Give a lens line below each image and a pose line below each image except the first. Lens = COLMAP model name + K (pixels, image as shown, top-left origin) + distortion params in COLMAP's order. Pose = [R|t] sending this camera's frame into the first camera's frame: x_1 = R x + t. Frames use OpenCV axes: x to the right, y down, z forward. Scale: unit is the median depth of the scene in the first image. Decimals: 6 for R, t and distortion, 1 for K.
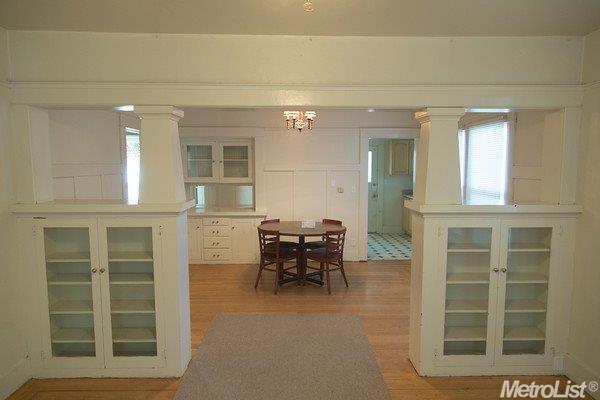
lens RADIAL K [[390.6, 0, 300.0], [0, 390.6, 200.0], [0, 0, 1]] dist [-0.011313, -0.000323]
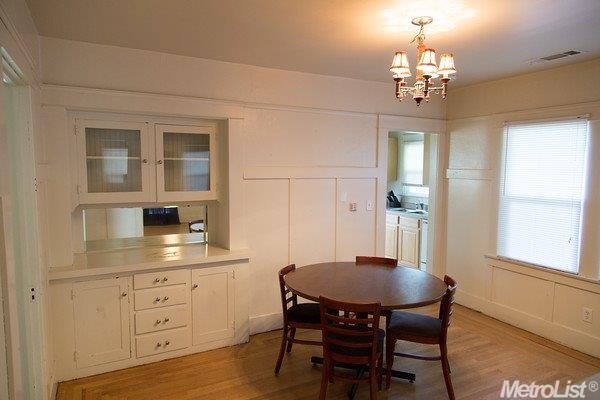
lens RADIAL K [[390.6, 0, 300.0], [0, 390.6, 200.0], [0, 0, 1]] dist [-0.011313, -0.000323]
pose [[0.889323, -0.032504, 0.456123, -0.586918], [0.035808, 0.999358, 0.001399, -0.086857], [-0.455875, 0.015089, 0.889916, 0.956851]]
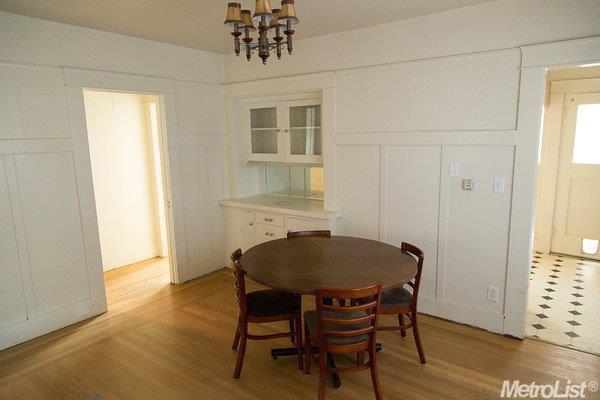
lens RADIAL K [[390.6, 0, 300.0], [0, 390.6, 200.0], [0, 0, 1]] dist [-0.011313, -0.000323]
pose [[0.791202, 0.088274, -0.605150, 0.491590], [-0.042575, 0.995078, 0.089488, -0.087466], [0.610071, -0.045039, 0.791066, 1.024221]]
